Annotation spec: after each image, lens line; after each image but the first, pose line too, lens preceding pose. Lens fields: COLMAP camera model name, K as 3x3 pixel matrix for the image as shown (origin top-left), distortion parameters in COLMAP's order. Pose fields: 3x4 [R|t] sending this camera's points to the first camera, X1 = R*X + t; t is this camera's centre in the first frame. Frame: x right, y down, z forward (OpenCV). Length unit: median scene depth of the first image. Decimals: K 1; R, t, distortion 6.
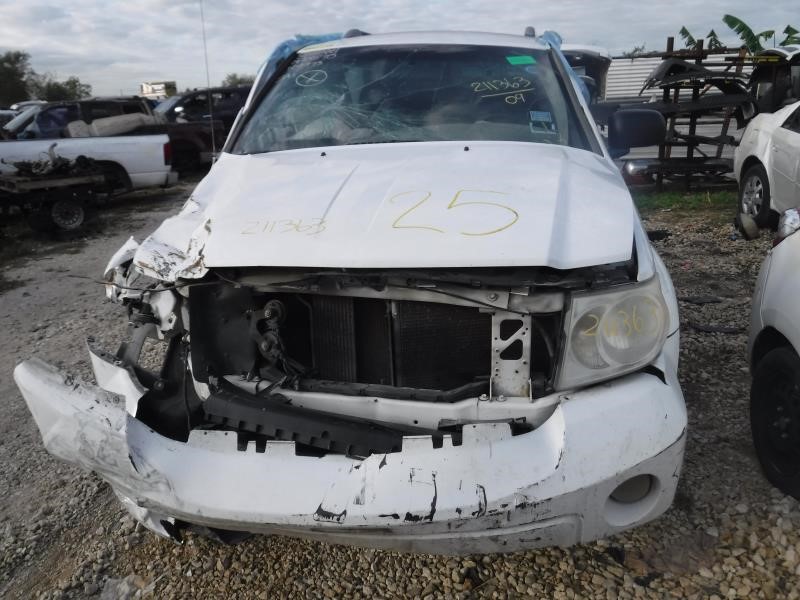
lens RADIAL K [[660.0, 0, 414.0], [0, 660.0, 301.0], [0, 0, 1]] dist [-0.079709, 0.021041]
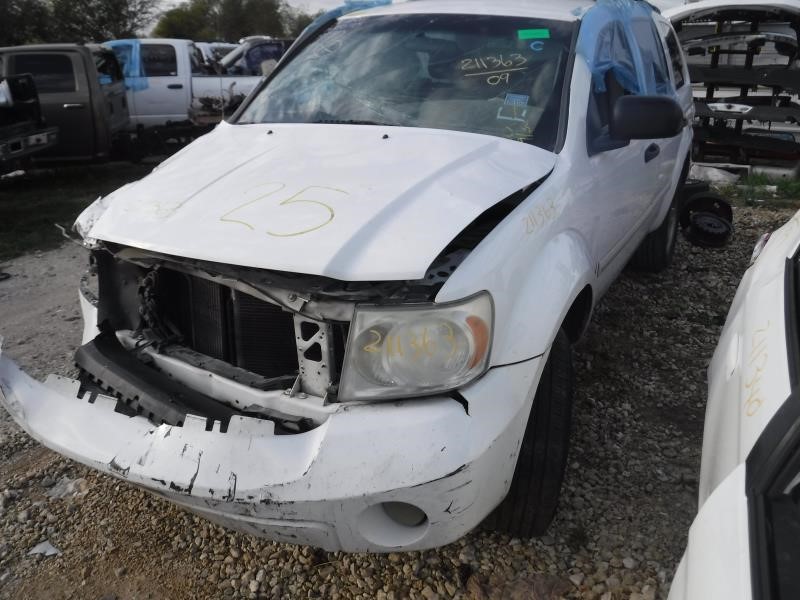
lens RADIAL K [[660.0, 0, 414.0], [0, 660.0, 301.0], [0, 0, 1]] dist [-0.079709, 0.021041]
pose [[0.942075, 0.143204, -0.303293, 0.602772], [-0.117176, 0.987813, 0.102443, -0.126682], [0.314267, -0.060971, 0.947375, 0.095788]]
